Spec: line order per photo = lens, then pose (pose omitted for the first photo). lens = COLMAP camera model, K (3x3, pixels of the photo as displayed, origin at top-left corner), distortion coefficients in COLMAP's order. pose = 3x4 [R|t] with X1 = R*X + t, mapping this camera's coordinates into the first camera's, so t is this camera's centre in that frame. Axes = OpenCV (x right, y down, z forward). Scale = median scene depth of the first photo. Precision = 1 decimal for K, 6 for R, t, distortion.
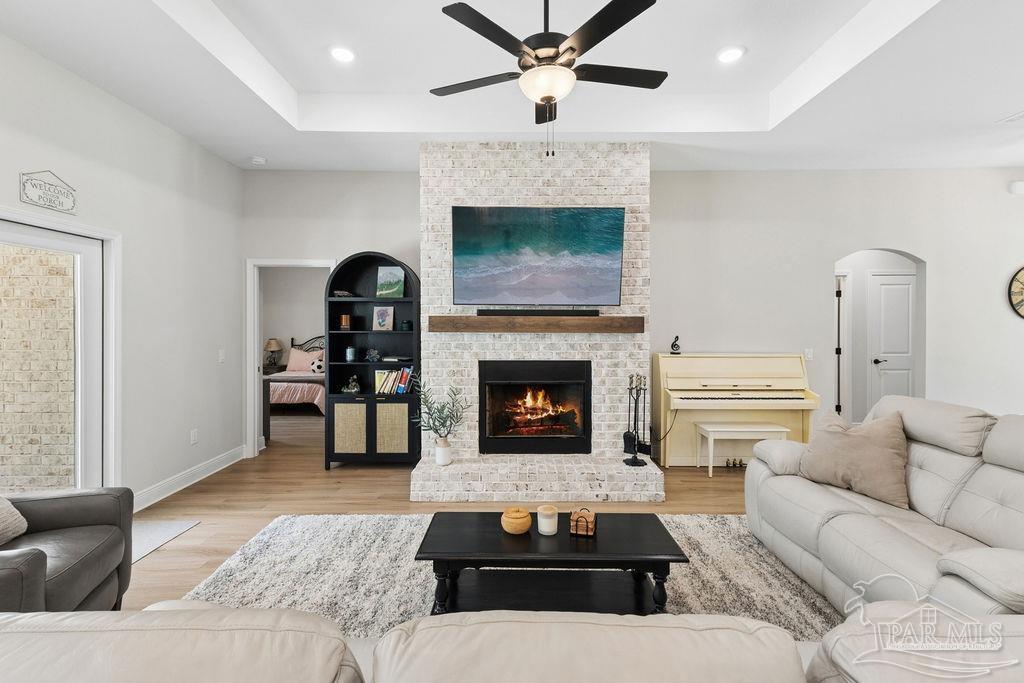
lens RADIAL K [[476.1, 0, 512.5], [0, 476.1, 330.2], [0, 0, 1]] dist [0.015948, -0.000151]
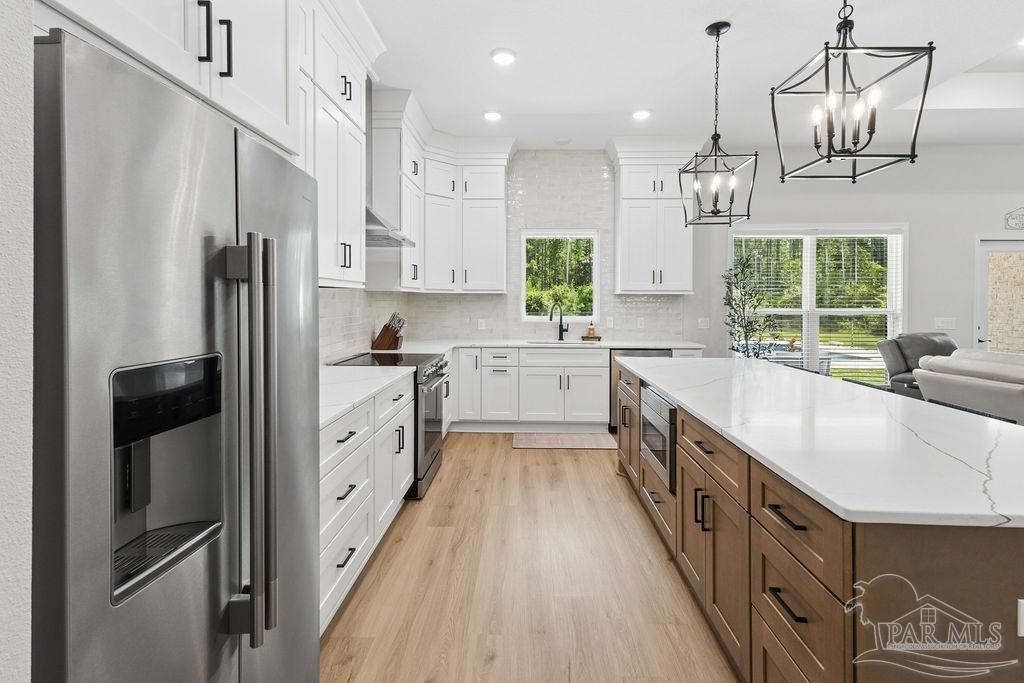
lens RADIAL K [[486.7, 0, 505.6], [0, 486.7, 304.2], [0, 0, 1]] dist [0.012538, -0.000552]
pose [[-0.038114, 0.003954, -0.999266, 0.610884], [-0.017066, 0.999844, 0.004607, 0.031136], [0.999128, 0.017229, -0.038041, -0.541065]]
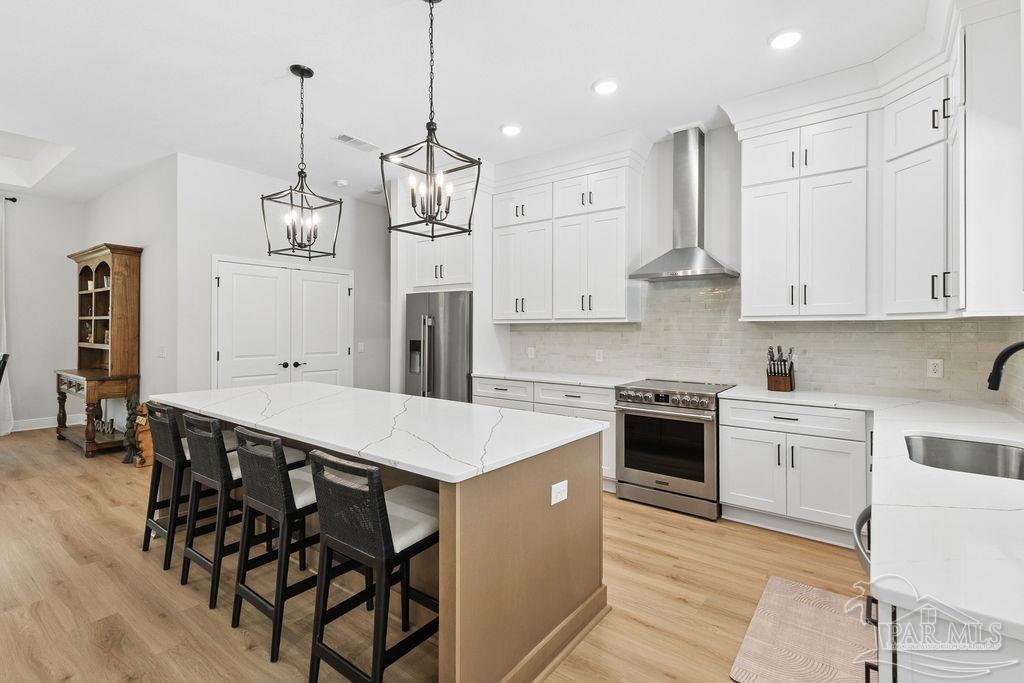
lens RADIAL K [[476.1, 0, 512.5], [0, 476.1, 330.2], [0, 0, 1]] dist [0.015948, -0.000151]
pose [[-0.798630, -0.007211, 0.601779, -0.513542], [0.001285, 0.999905, 0.013687, 0.017420], [-0.601821, 0.011705, -0.798545, 0.121631]]
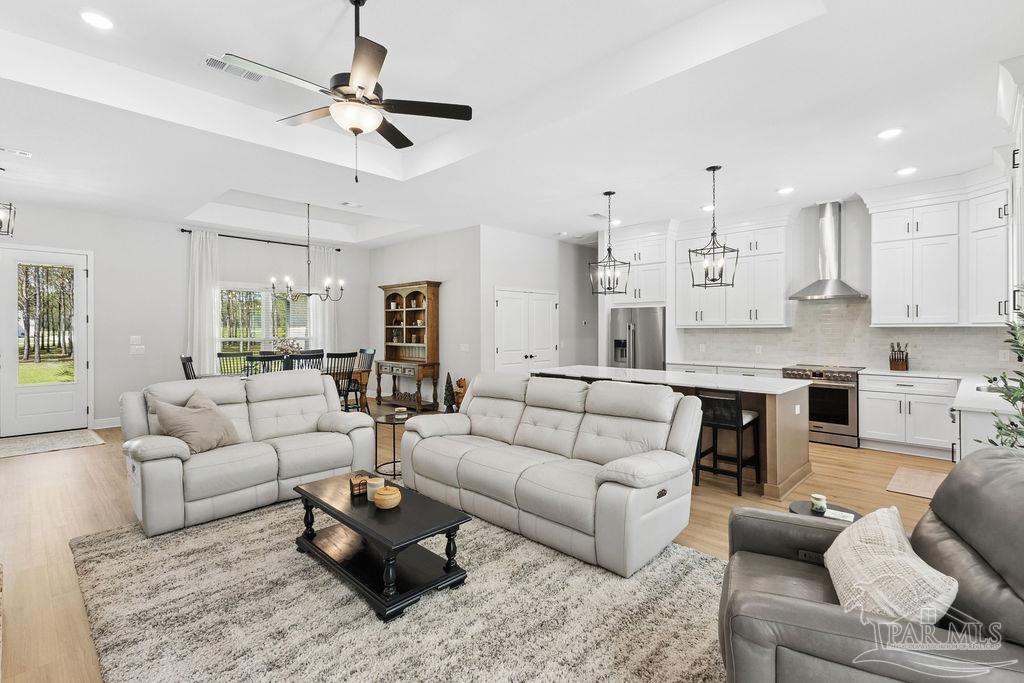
lens RADIAL K [[471.9, 0, 509.7], [0, 471.9, 333.0], [0, 0, 1]] dist [0.025326, -0.008219]
pose [[-0.714800, -0.006573, 0.699298, -0.539923], [0.012288, 0.999683, 0.021957, -0.010622], [-0.699221, 0.024288, -0.714493, 0.866452]]
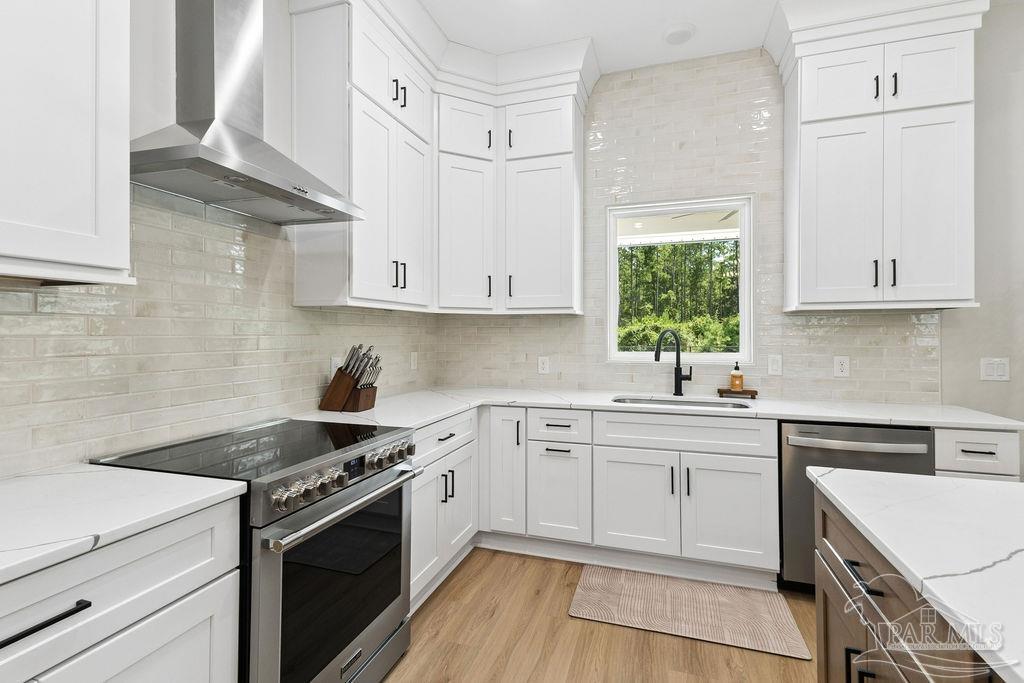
lens RADIAL K [[476.1, 0, 512.5], [0, 476.1, 330.2], [0, 0, 1]] dist [0.015948, -0.000151]
pose [[-0.301946, -0.011075, -0.953261, 0.091338], [-0.014011, 0.999876, -0.007178, 0.041028], [0.953222, 0.011189, -0.302063, -0.466584]]
